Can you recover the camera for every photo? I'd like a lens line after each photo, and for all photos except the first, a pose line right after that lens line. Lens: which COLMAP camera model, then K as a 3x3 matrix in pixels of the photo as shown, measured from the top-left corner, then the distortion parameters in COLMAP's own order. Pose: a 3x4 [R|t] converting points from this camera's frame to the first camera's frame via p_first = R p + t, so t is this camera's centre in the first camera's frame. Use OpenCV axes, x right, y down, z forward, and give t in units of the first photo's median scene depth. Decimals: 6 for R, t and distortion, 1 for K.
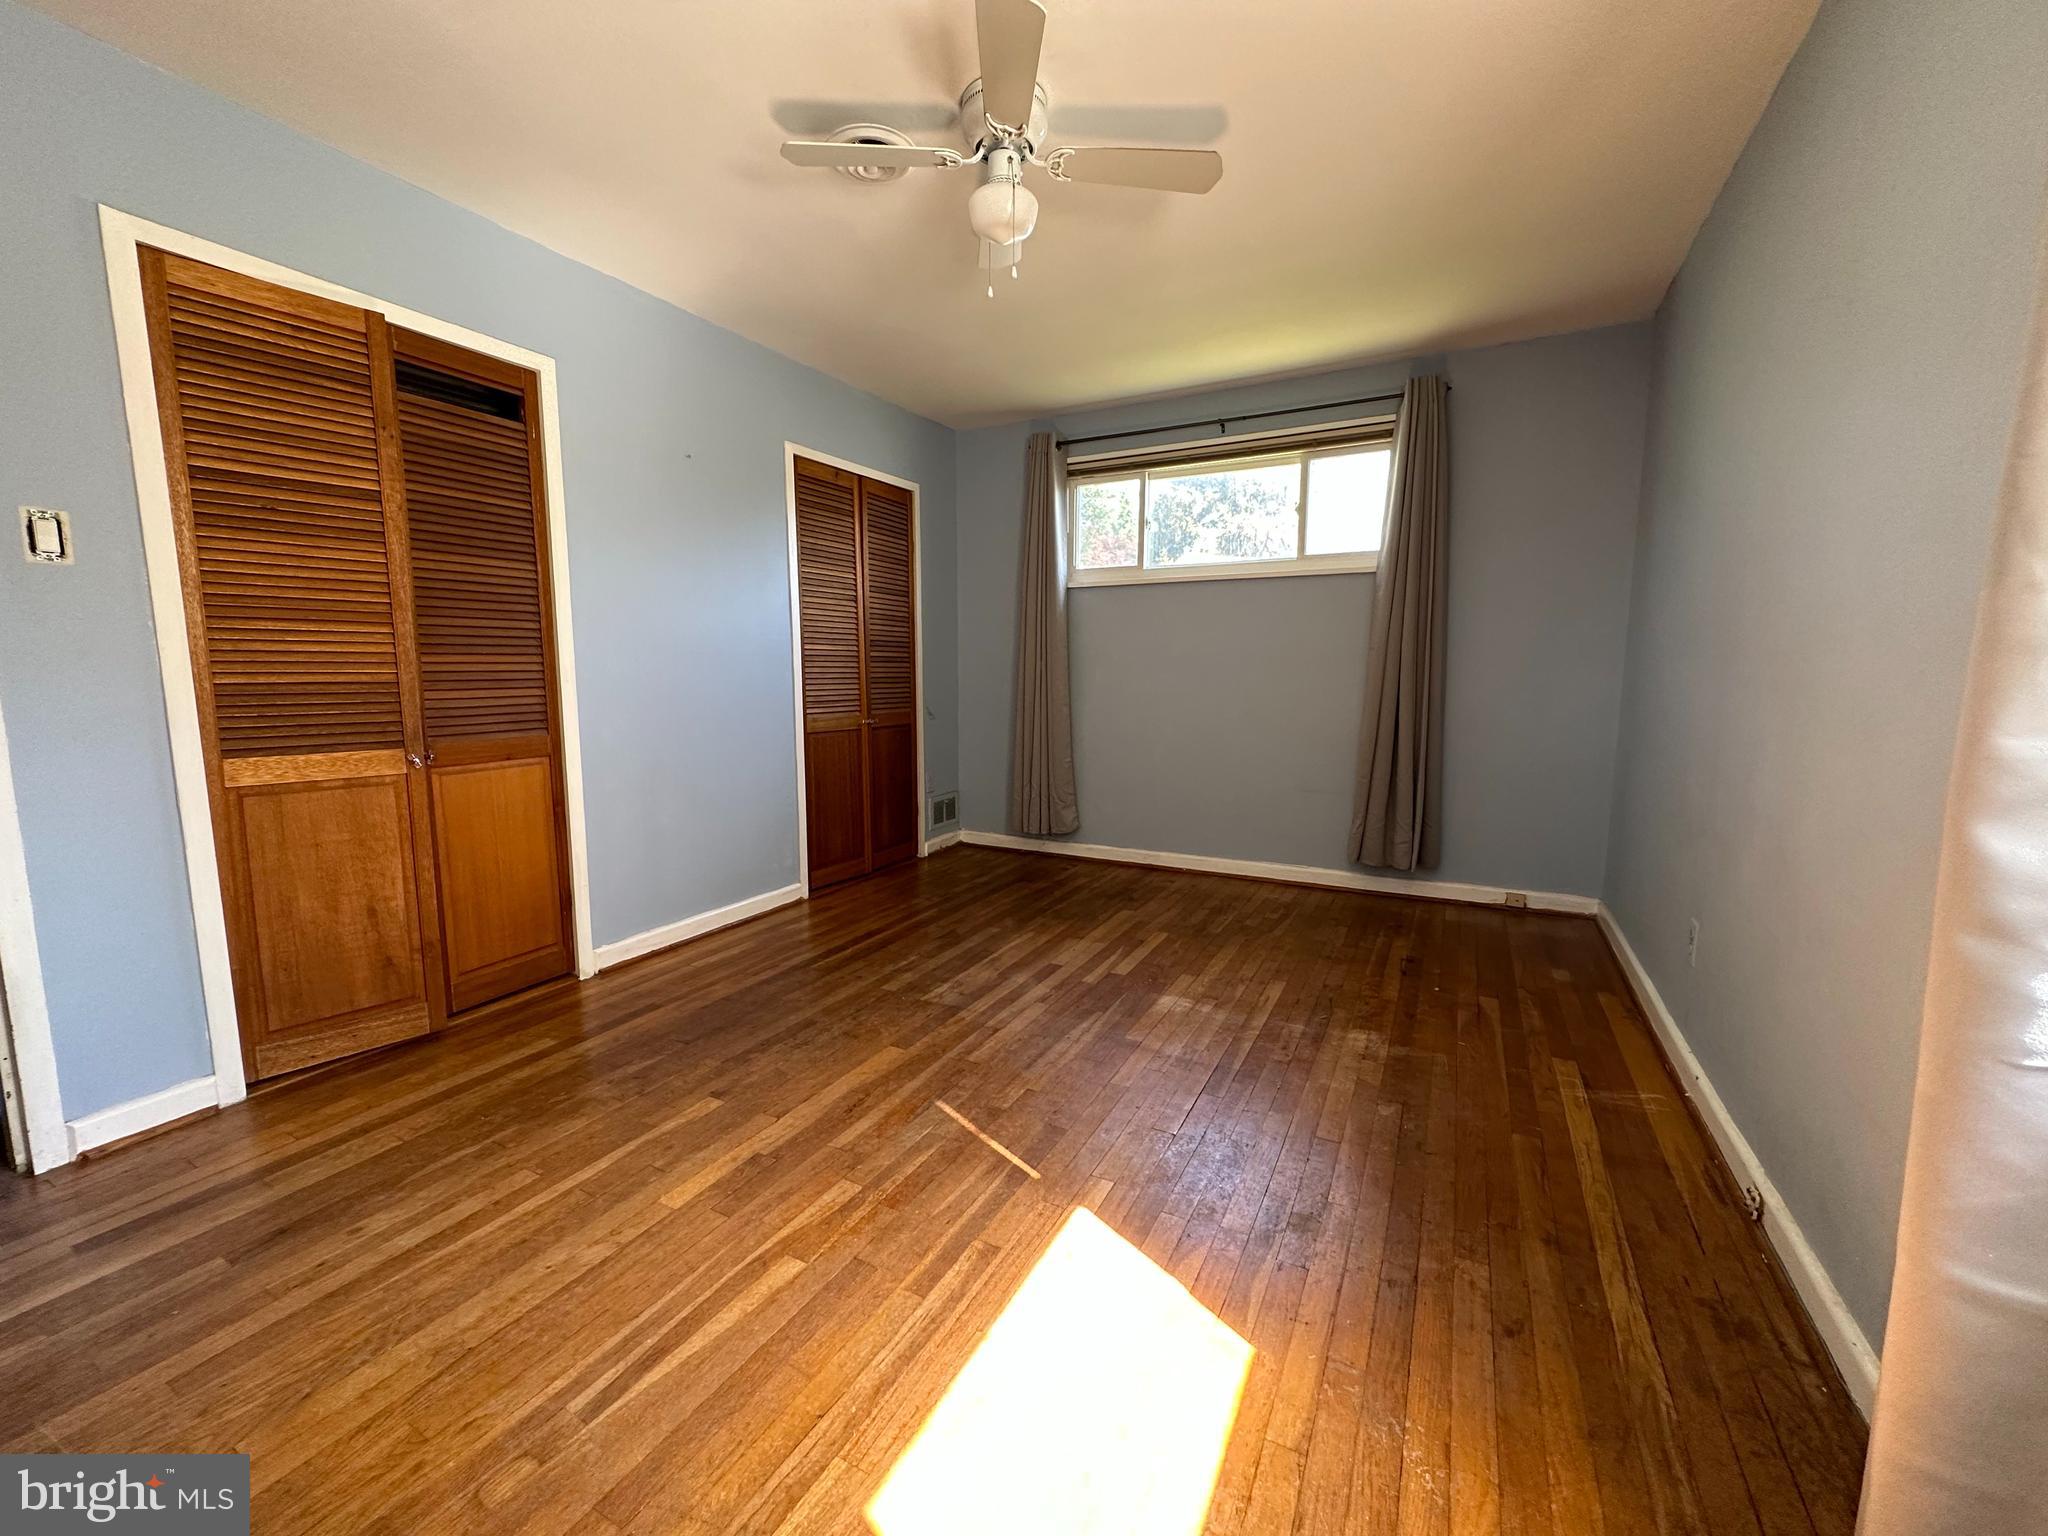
lens RADIAL K [[813.7, 0, 1024.7], [0, 813.7, 765.3], [0, 0, 1]] dist [-0.001620, 0.000908]
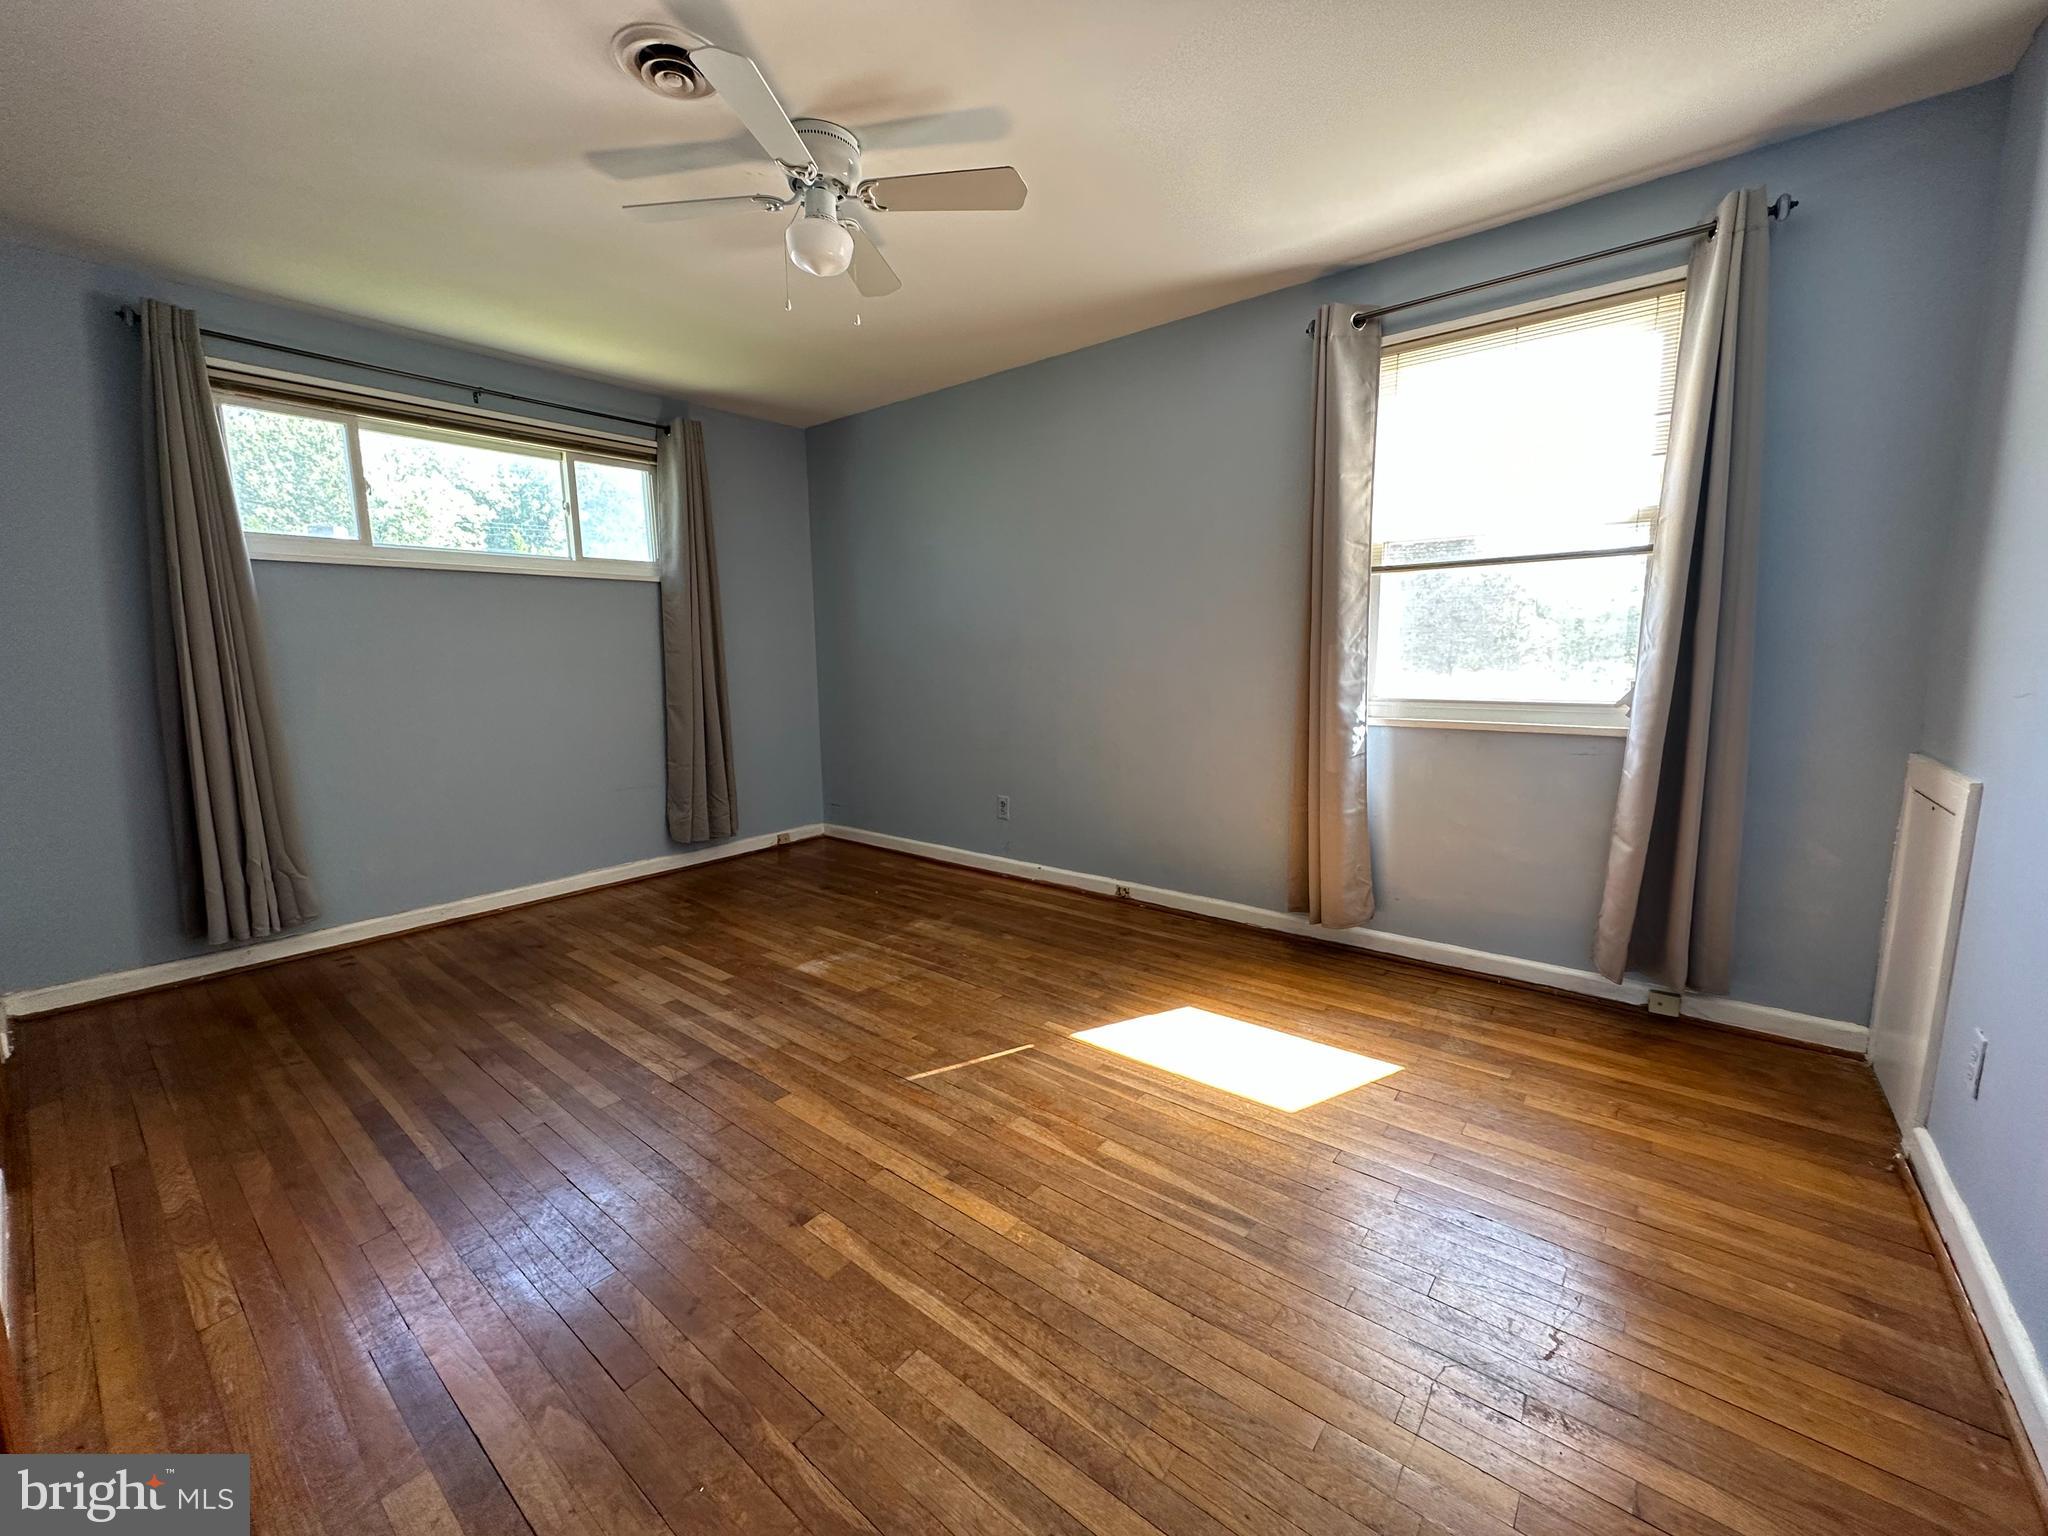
lens RADIAL K [[813.7, 0, 1017.8], [0, 813.7, 761.0], [0, 0, 1]] dist [-0.001620, 0.000908]
pose [[0.195787, -0.135508, 0.971239, -0.787007], [0.131876, 0.985049, 0.110851, -0.075366], [-0.971739, 0.106380, 0.210730, 0.430176]]
